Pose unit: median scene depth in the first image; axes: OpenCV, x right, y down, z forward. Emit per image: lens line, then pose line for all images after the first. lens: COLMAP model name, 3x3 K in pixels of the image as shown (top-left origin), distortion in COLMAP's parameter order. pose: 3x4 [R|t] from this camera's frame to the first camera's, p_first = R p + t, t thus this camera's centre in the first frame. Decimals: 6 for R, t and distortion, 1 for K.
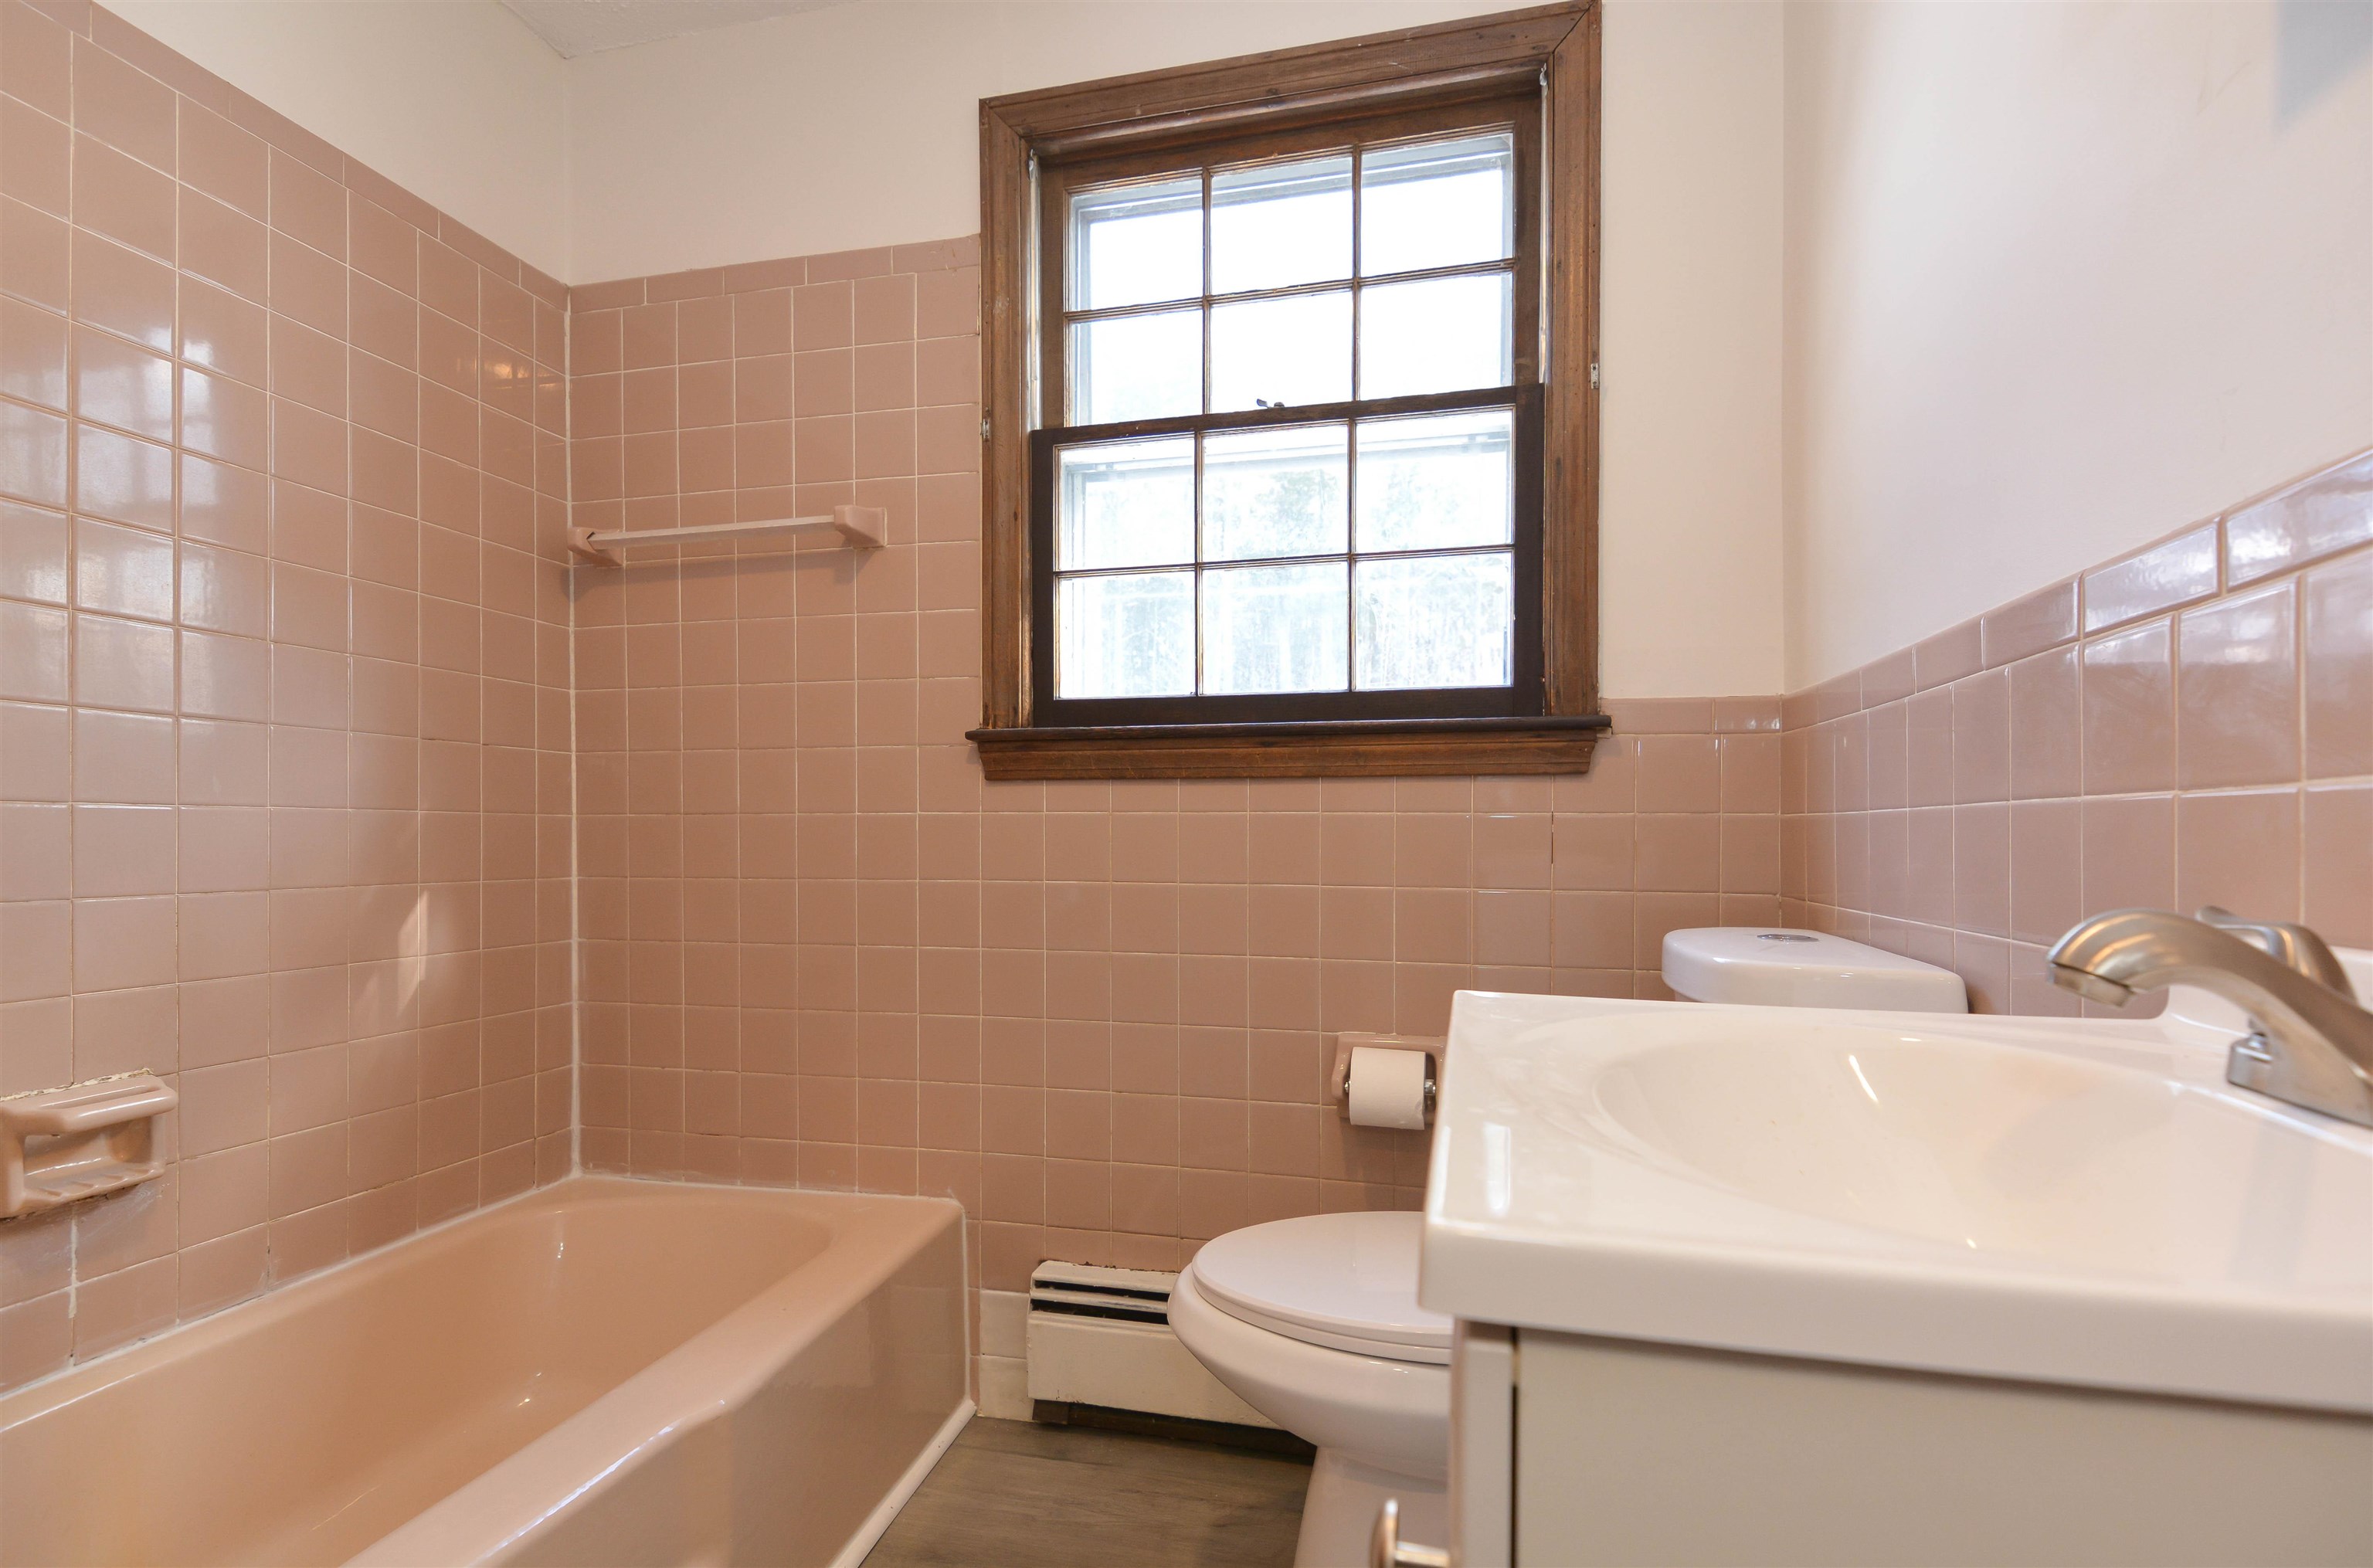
lens RADIAL K [[1126.2, 0, 1196.3], [0, 1126.2, 804.9], [0, 0, 1]] dist [0.006455, -0.005071]
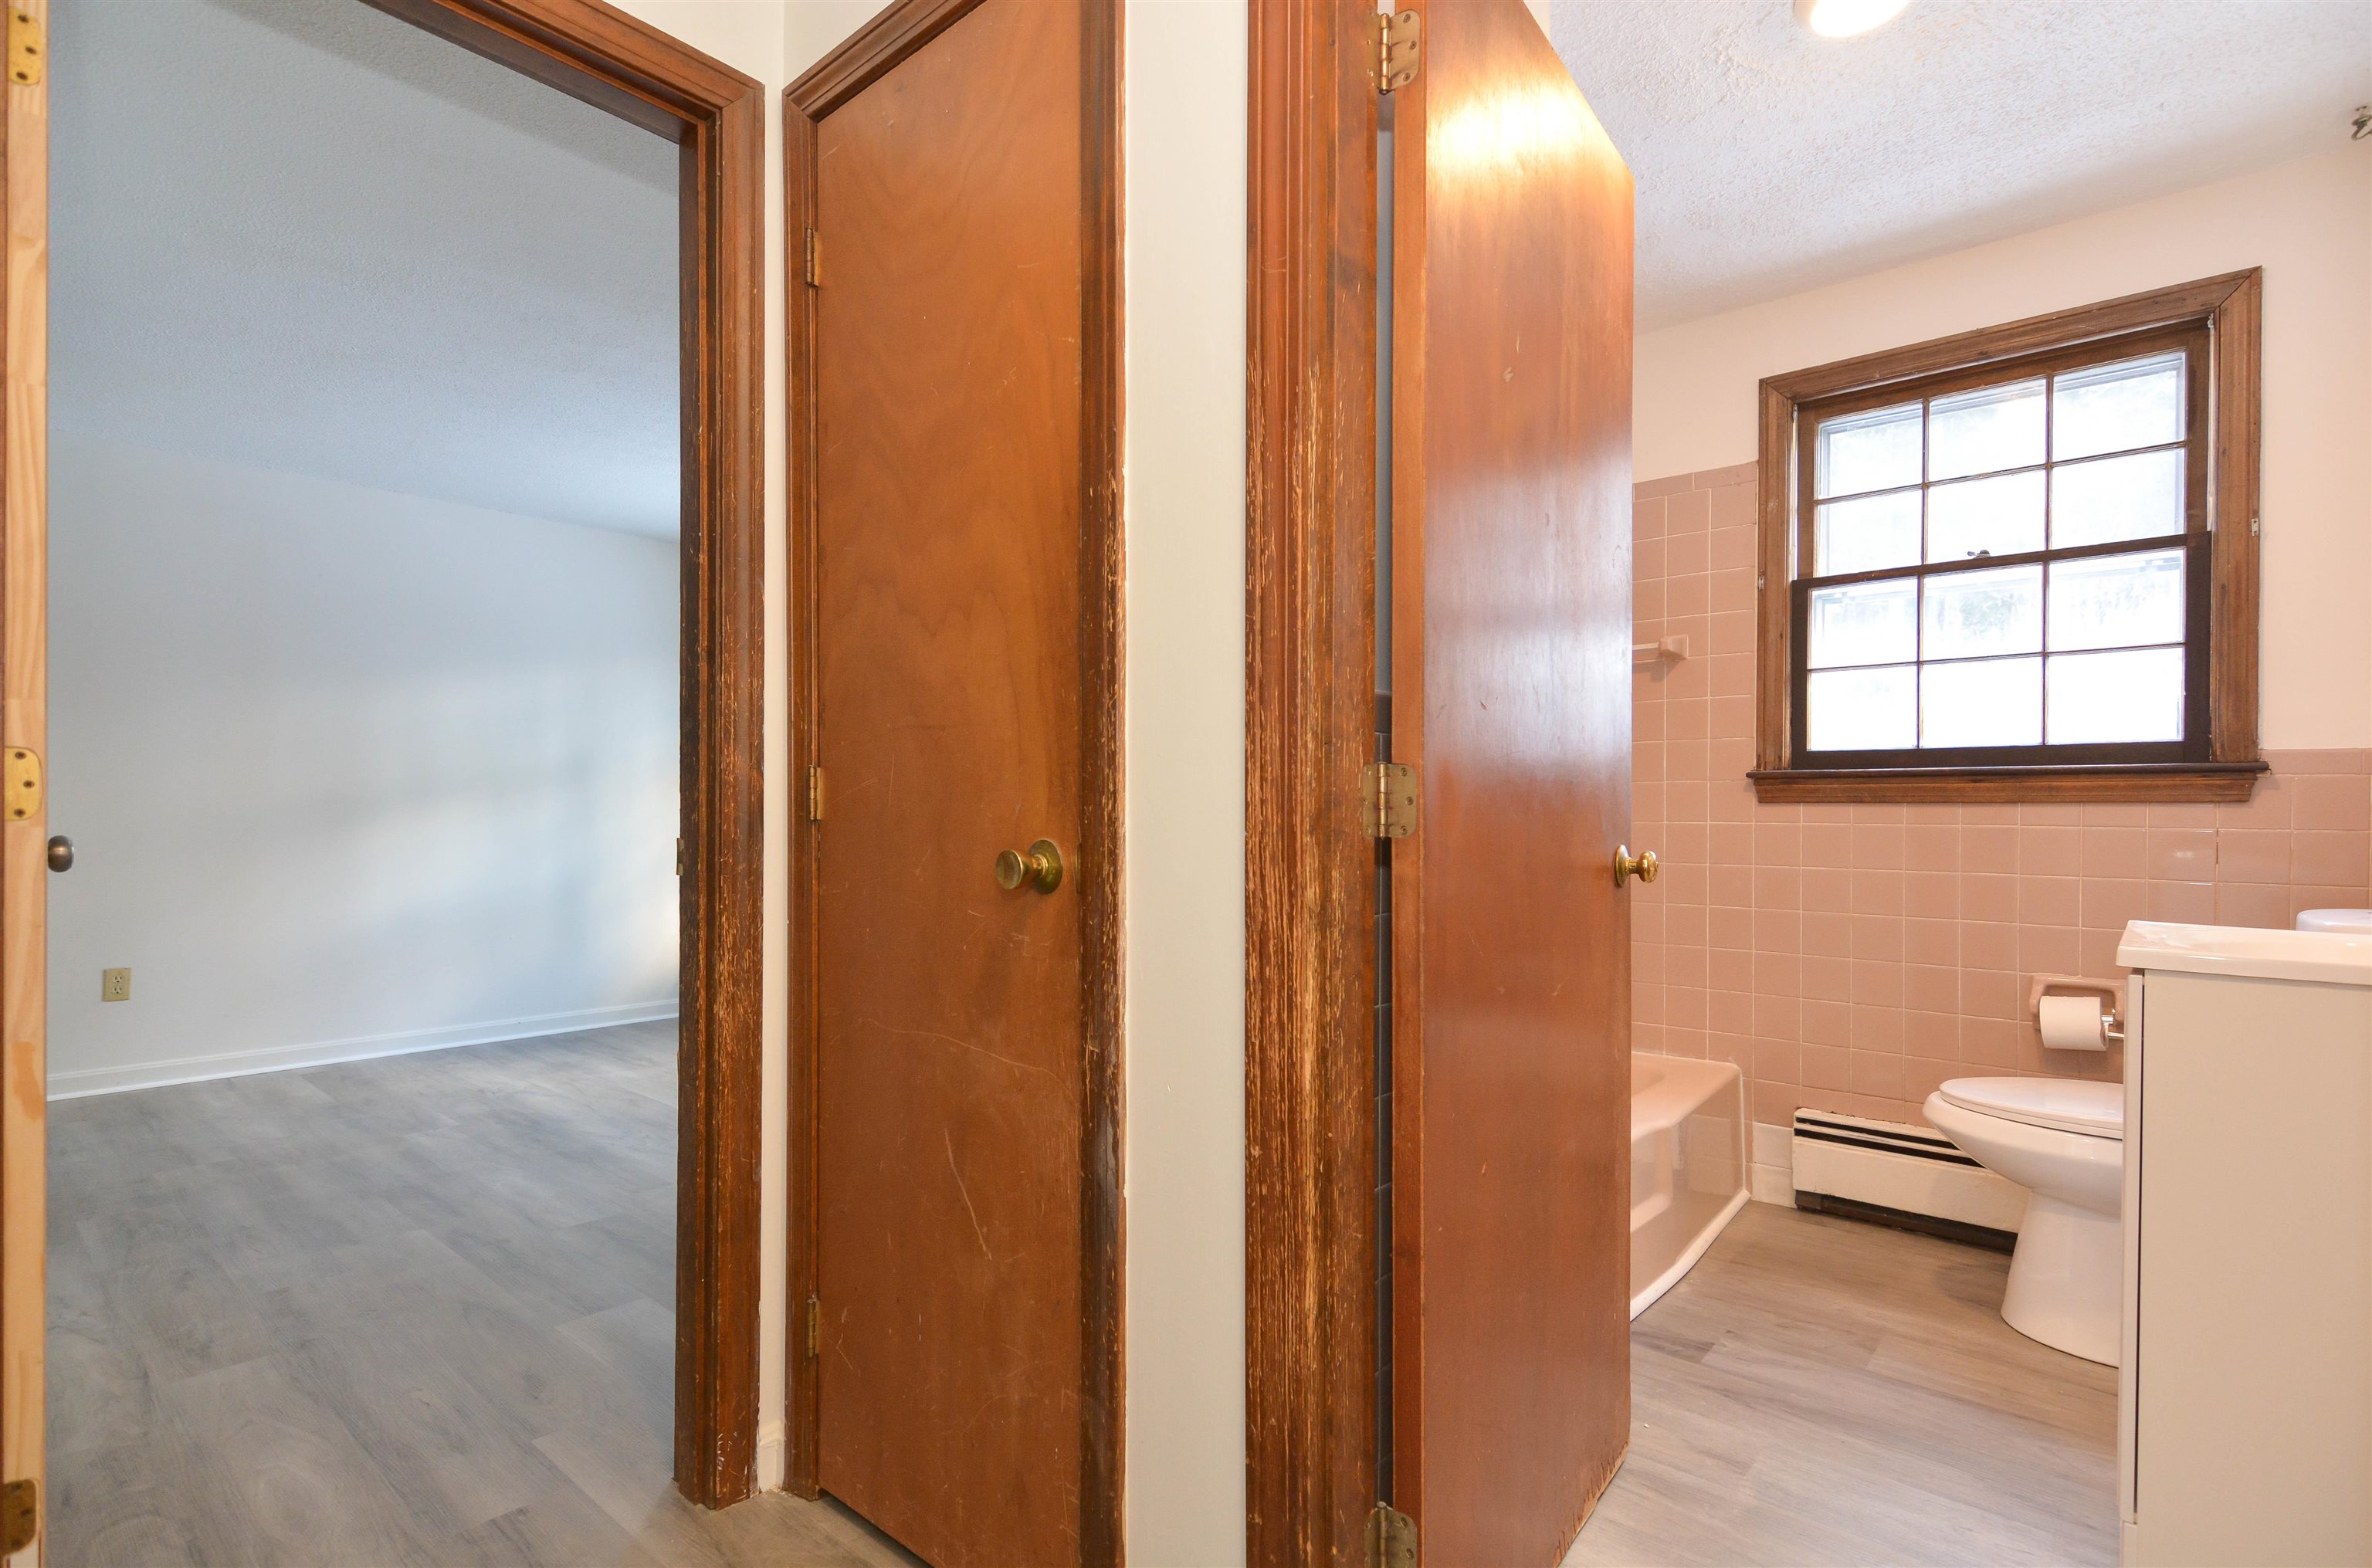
lens RADIAL K [[1125.7, 0, 1195.8], [0, 1125.7, 804.9], [0, 0, 1]] dist [0.006455, -0.005071]
pose [[0.890749, 0.001736, -0.454493, -0.180232], [0.003221, 0.999943, 0.010132, -0.039464], [0.454485, -0.010489, 0.890693, -0.821981]]
